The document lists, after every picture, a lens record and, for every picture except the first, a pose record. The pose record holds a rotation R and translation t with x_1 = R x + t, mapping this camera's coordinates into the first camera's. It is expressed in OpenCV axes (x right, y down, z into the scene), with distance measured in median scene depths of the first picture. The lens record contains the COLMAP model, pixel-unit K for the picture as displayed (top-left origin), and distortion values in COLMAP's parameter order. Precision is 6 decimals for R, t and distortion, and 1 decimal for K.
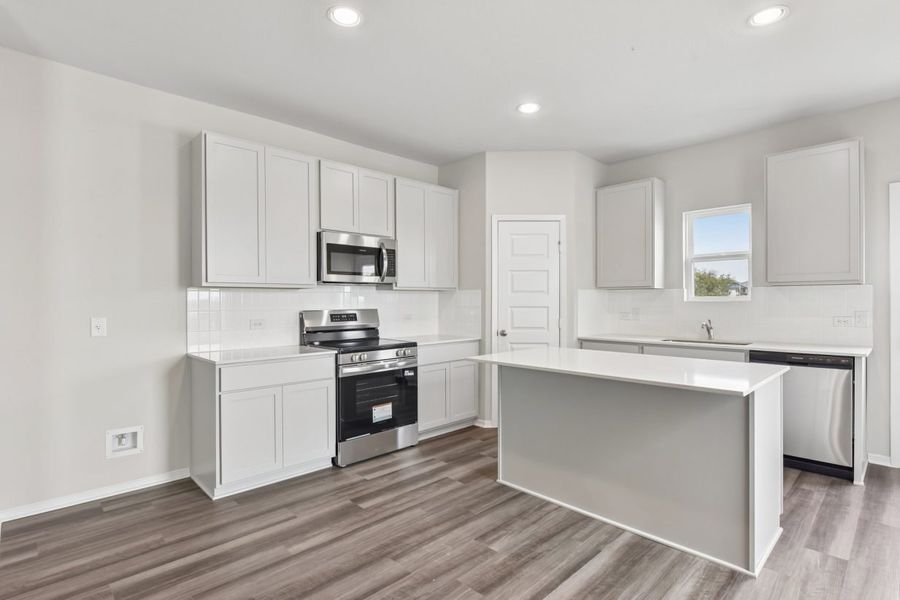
lens RADIAL K [[448.9, 0, 447.8], [0, 448.9, 301.8], [0, 0, 1]] dist [-0.004489, -0.000305]
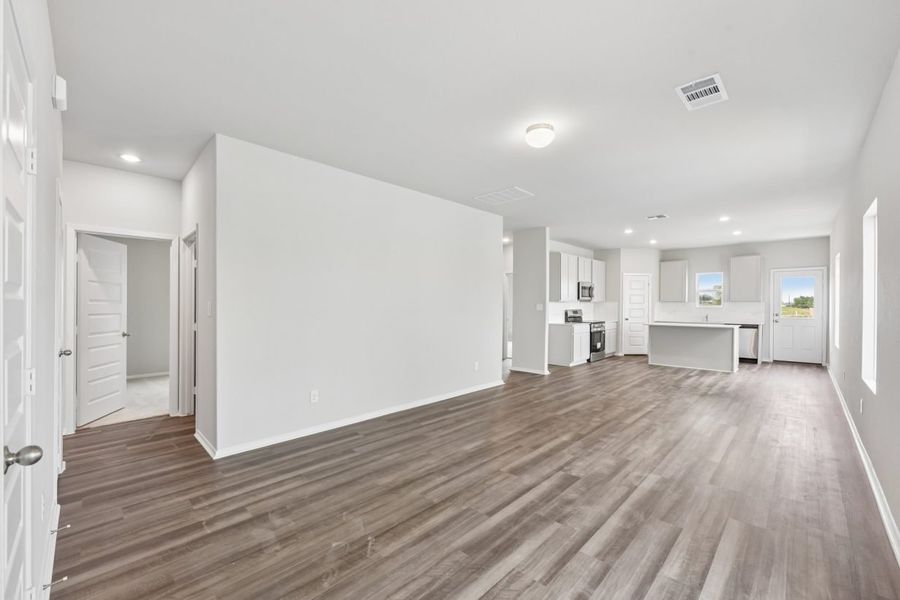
lens RADIAL K [[363.6, 0, 454.2], [0, 363.6, 302.9], [0, 0, 1]] dist [-0.007919, -0.000197]
pose [[0.999467, 0.009207, 0.031334, -1.230952], [-0.009085, 0.999951, -0.004052, -0.006414], [-0.031370, 0.003766, 0.999501, -1.387059]]
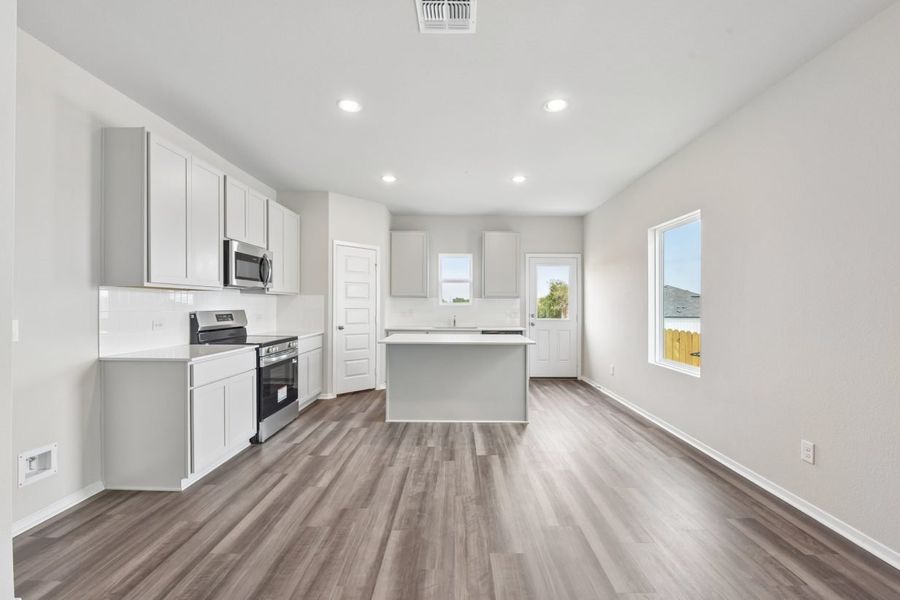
lens RADIAL K [[373.2, 0, 453.3], [0, 373.2, 309.0], [0, 0, 1]] dist [-0.001749, -0.000259]
pose [[0.702267, 0.001667, 0.711912, -0.586603], [-0.008176, 0.999950, 0.005724, 0.004714], [-0.711867, -0.009840, 0.702246, -0.053223]]
